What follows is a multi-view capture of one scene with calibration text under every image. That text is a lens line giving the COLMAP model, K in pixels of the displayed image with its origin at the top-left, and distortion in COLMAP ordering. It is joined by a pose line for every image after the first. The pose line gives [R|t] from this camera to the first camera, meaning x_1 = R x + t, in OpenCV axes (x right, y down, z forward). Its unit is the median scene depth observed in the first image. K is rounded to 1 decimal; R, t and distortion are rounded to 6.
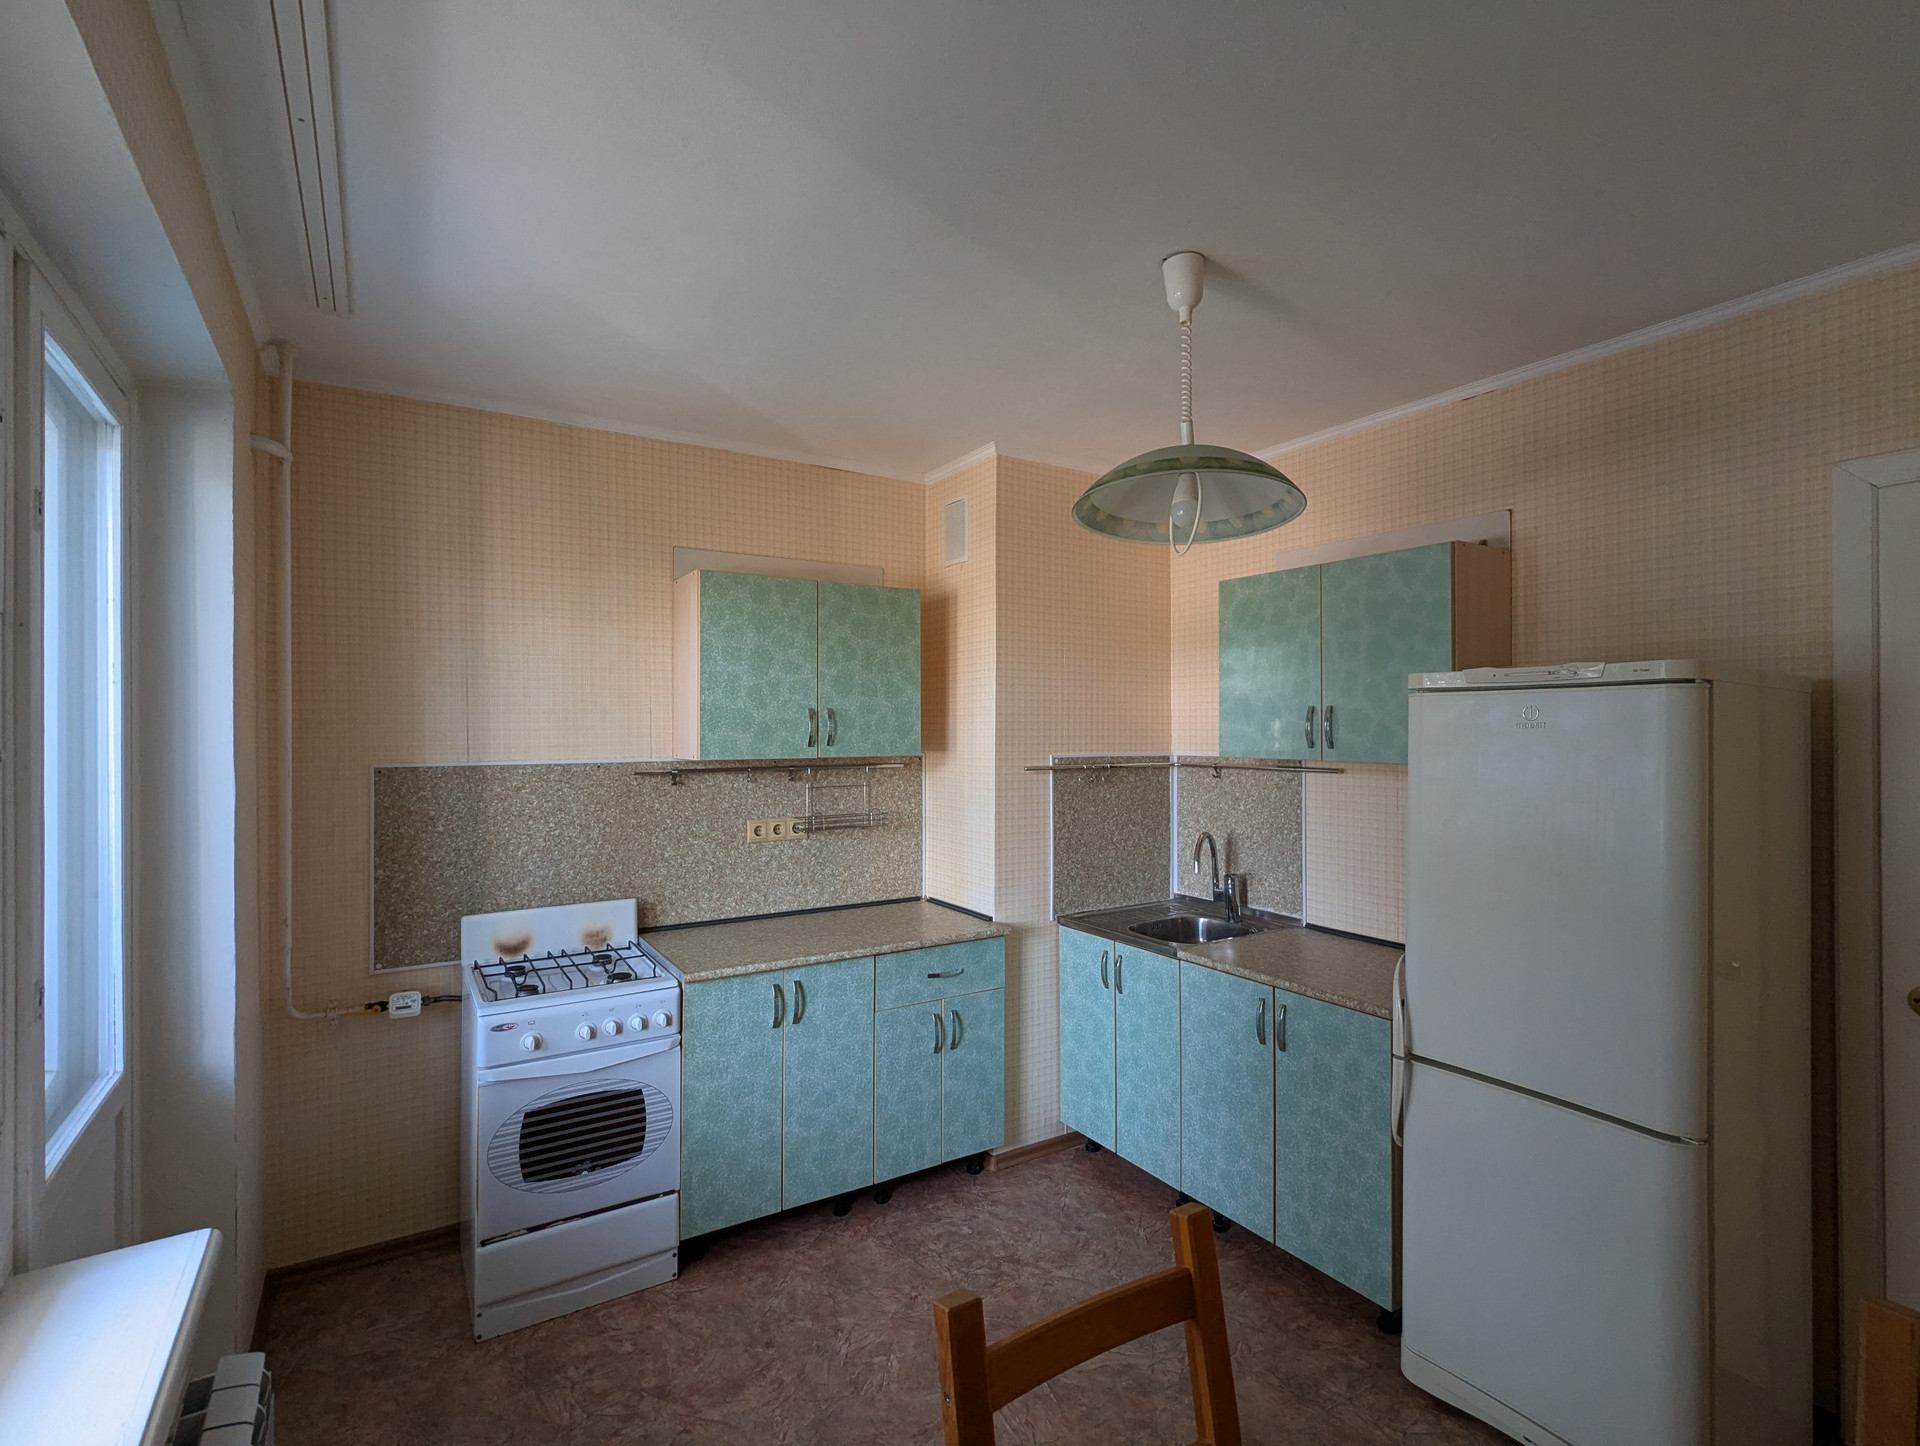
lens RADIAL K [[912.5, 0, 967.3], [0, 912.5, 732.0], [0, 0, 1]] dist [-0.001925, 0.001693]
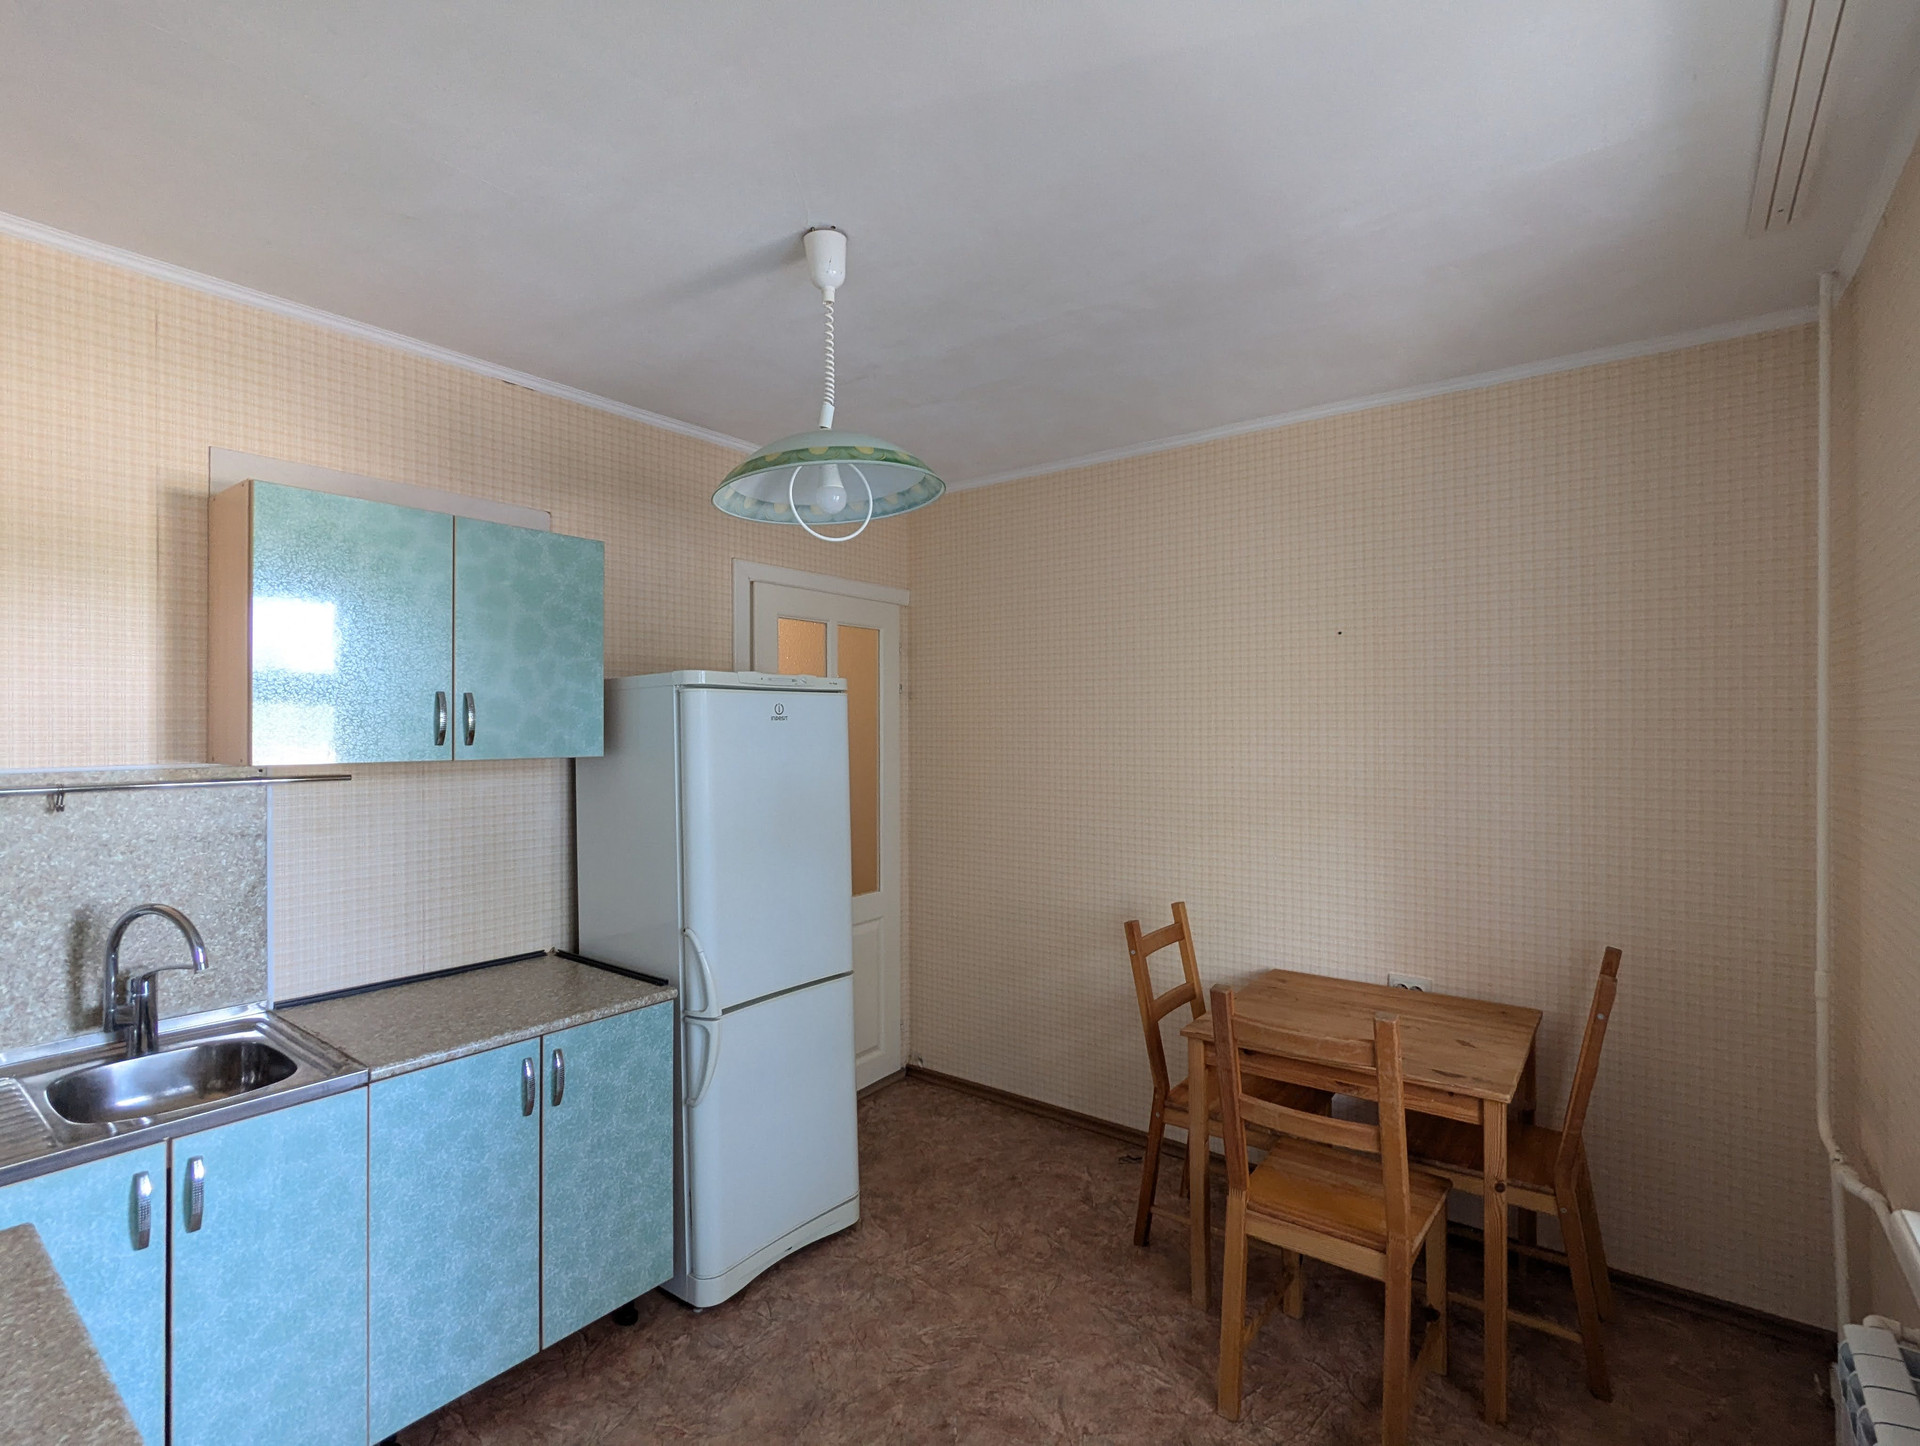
lens RADIAL K [[912.5, 0, 963.8], [0, 912.5, 722.5], [0, 0, 1]] dist [-0.001925, 0.001693]
pose [[-0.340246, -0.000903, 0.940336, -0.907267], [0.008429, 0.999956, 0.004011, -0.005762], [-0.940299, 0.009290, -0.340223, 1.104626]]
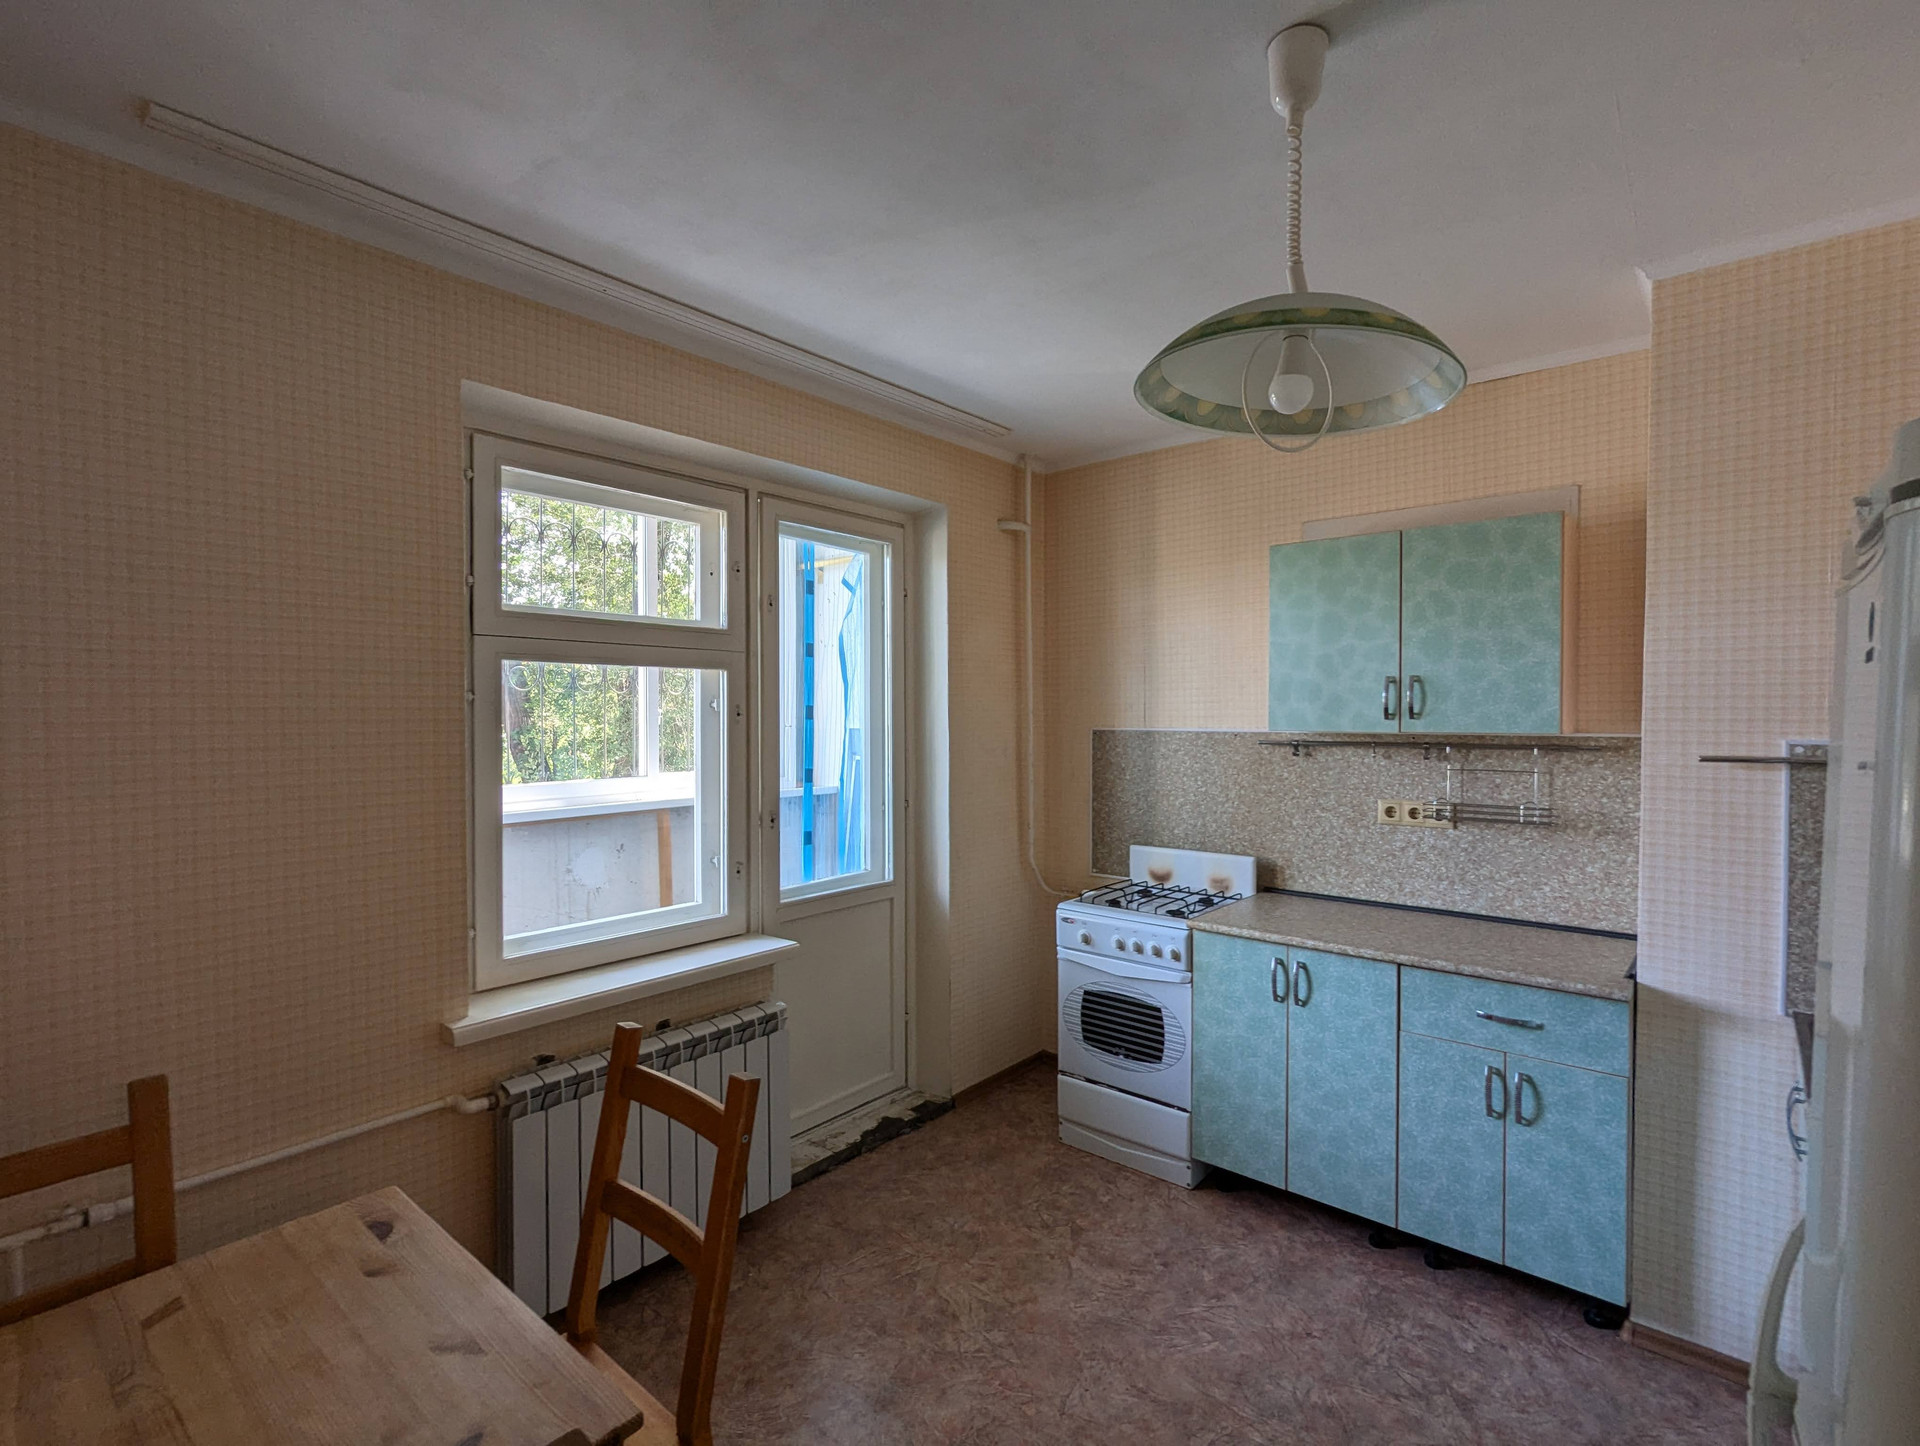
lens RADIAL K [[912.5, 0, 964.4], [0, 912.5, 737.0], [0, 0, 1]] dist [-0.001925, 0.001693]
pose [[0.292854, 0.027770, -0.955754, 0.638427], [-0.003802, 0.999604, 0.027879, 0.011342], [0.956150, -0.004530, 0.292843, 0.393940]]
